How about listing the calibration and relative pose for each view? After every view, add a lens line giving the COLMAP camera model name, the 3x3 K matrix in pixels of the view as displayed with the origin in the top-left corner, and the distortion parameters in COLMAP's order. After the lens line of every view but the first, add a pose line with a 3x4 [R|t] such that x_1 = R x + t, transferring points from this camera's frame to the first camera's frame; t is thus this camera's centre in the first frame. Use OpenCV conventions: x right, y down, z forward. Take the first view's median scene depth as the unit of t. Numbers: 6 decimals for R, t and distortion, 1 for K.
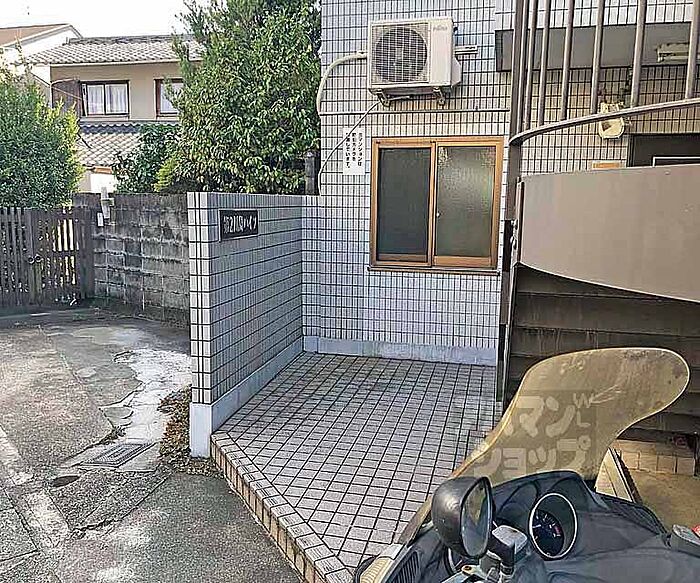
lens RADIAL K [[613.9, 0, 352.5], [0, 613.9, 290.1], [0, 0, 1]] dist [0.003881, 0.002618]
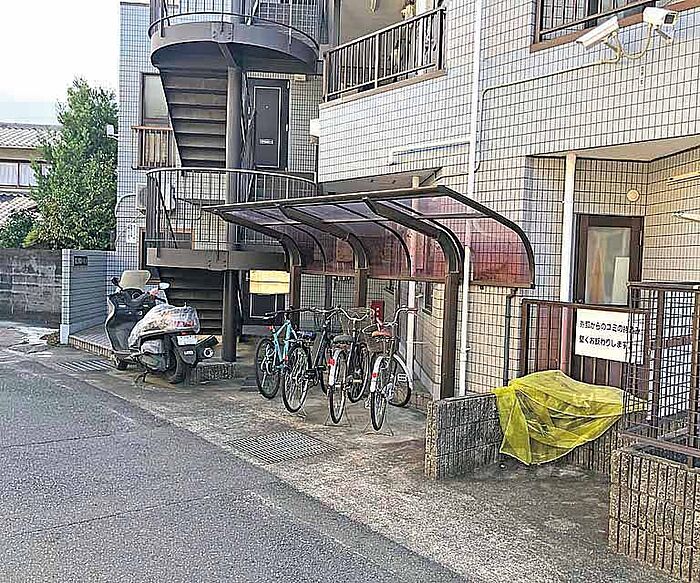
lens RADIAL K [[649.3, 0, 351.1], [0, 649.3, 287.9], [0, 0, 1]] dist [0.021134, 0.000000]
pose [[0.967306, 0.006465, 0.253531, 0.172866], [0.019551, 0.994799, -0.099962, 0.230120], [-0.252859, 0.101651, 0.962148, -1.471593]]
